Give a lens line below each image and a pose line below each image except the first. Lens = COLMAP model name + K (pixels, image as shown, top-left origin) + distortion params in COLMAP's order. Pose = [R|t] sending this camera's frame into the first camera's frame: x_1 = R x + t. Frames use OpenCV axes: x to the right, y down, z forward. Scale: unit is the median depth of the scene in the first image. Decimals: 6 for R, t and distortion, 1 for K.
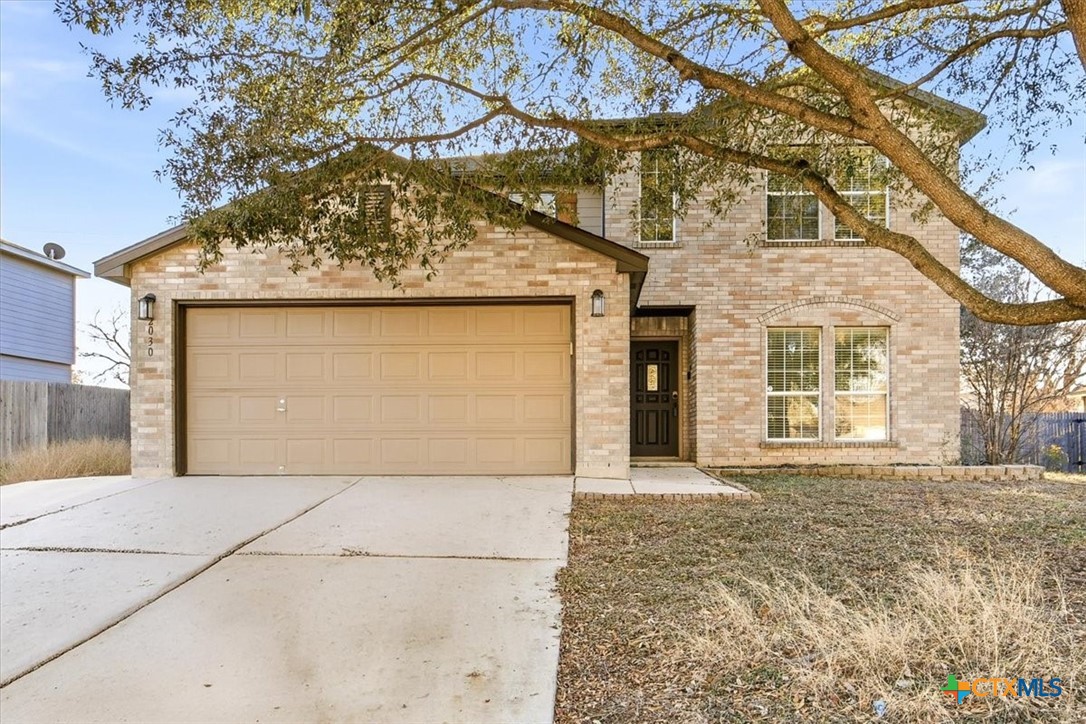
lens RADIAL K [[903.6, 0, 549.0], [0, 903.6, 448.5], [0, 0, 1]] dist [-0.006360, 0.005420]
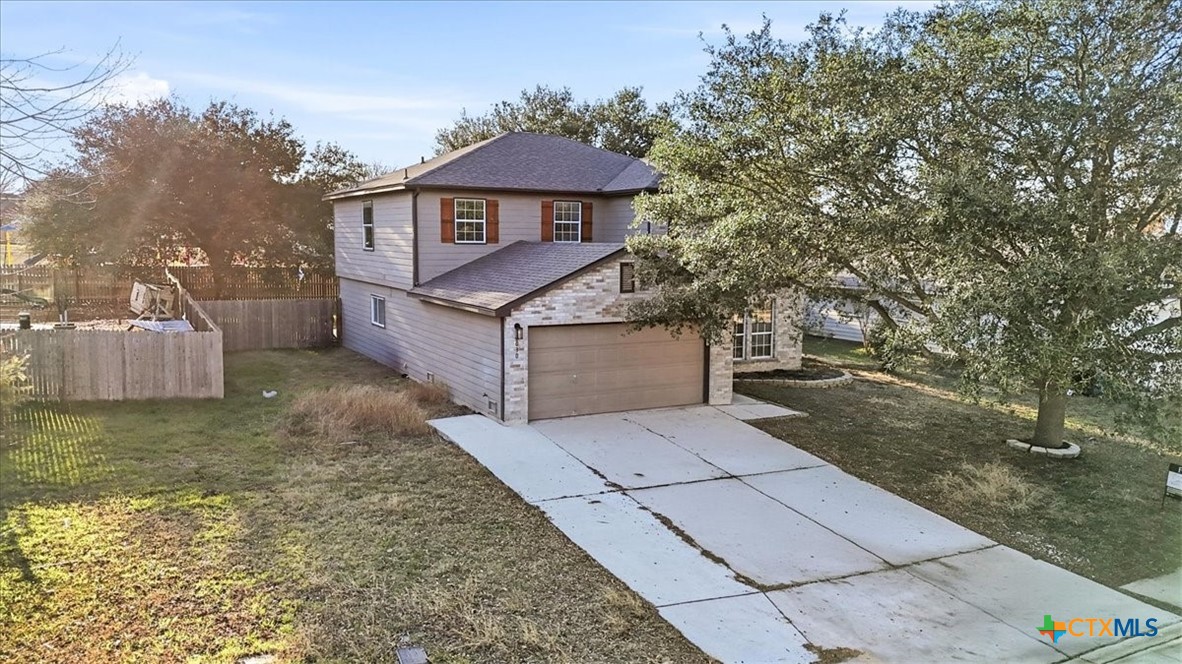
lens RADIAL K [[918.3, 0, 591.0], [0, 918.3, 332.0], [0, 0, 1]] dist [0.000855, 0.000014]
pose [[0.856881, -0.049322, 0.513149, -0.977649], [-0.006766, 0.994251, 0.106862, -0.273804], [-0.515470, -0.095040, 0.851621, -0.482322]]
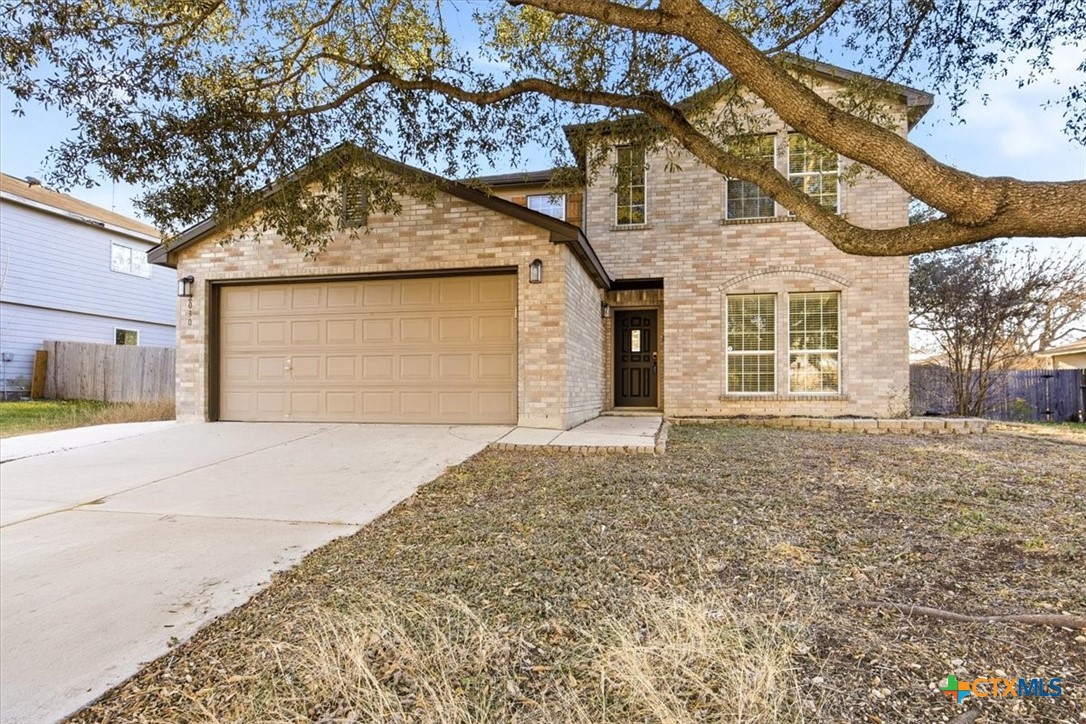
lens RADIAL K [[614.5, 0, 543.2], [0, 614.5, 391.3], [0, 0, 1]] dist [-0.004882, -0.001049]
pose [[0.985000, 0.002515, -0.172537, 0.147715], [-0.003934, 0.999961, -0.007877, -0.005089], [0.172510, 0.008438, 0.984972, 0.195152]]
